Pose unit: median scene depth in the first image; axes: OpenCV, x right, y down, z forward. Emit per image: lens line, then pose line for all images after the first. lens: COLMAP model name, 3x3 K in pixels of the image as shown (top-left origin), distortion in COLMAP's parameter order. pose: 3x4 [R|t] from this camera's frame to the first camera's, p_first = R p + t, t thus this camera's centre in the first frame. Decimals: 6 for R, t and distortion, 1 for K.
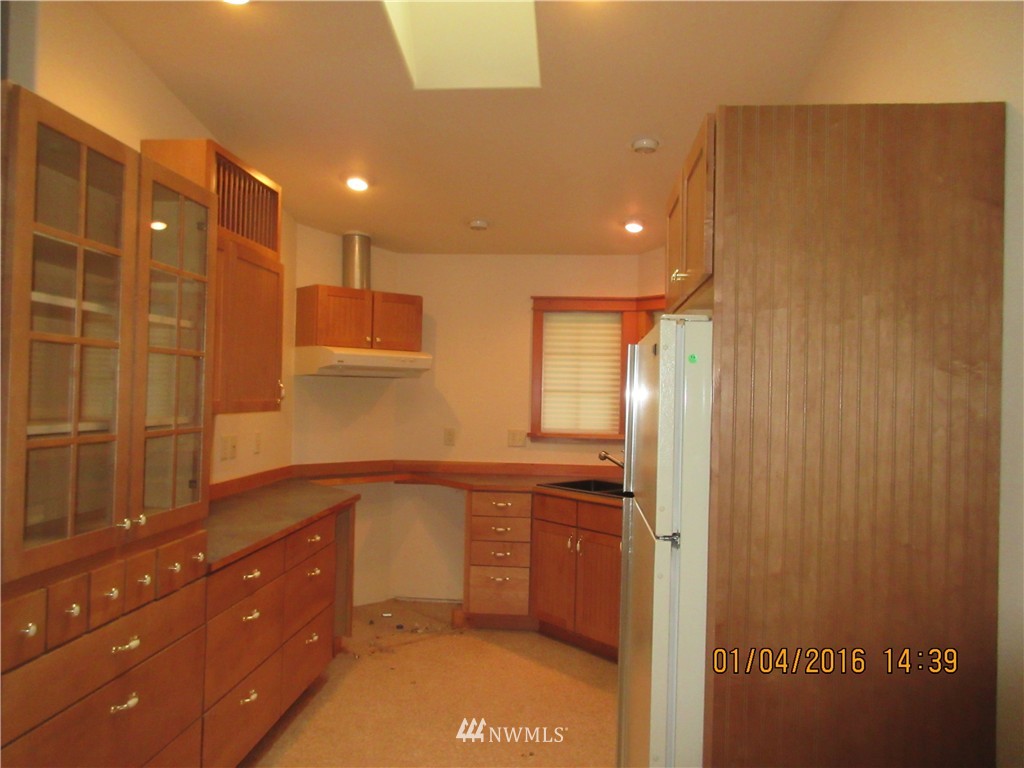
lens RADIAL K [[720.1, 0, 512.0], [0, 720.1, 384.0], [0, 0, 1]] dist [-0.039280, 0.040792]
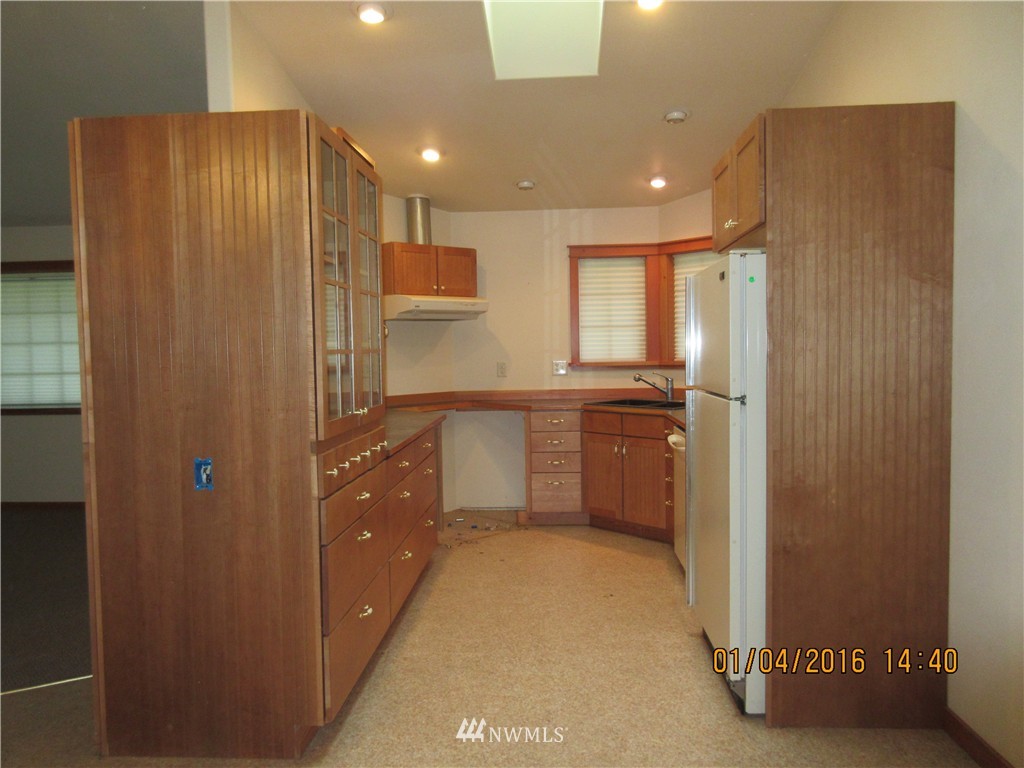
lens RADIAL K [[720.1, 0, 512.0], [0, 720.1, 384.0], [0, 0, 1]] dist [-0.039280, 0.040792]
pose [[0.998795, -0.043285, 0.023142, -0.127753], [0.041713, 0.997042, 0.064559, 0.028387], [-0.025868, -0.063515, 0.997646, -0.216501]]
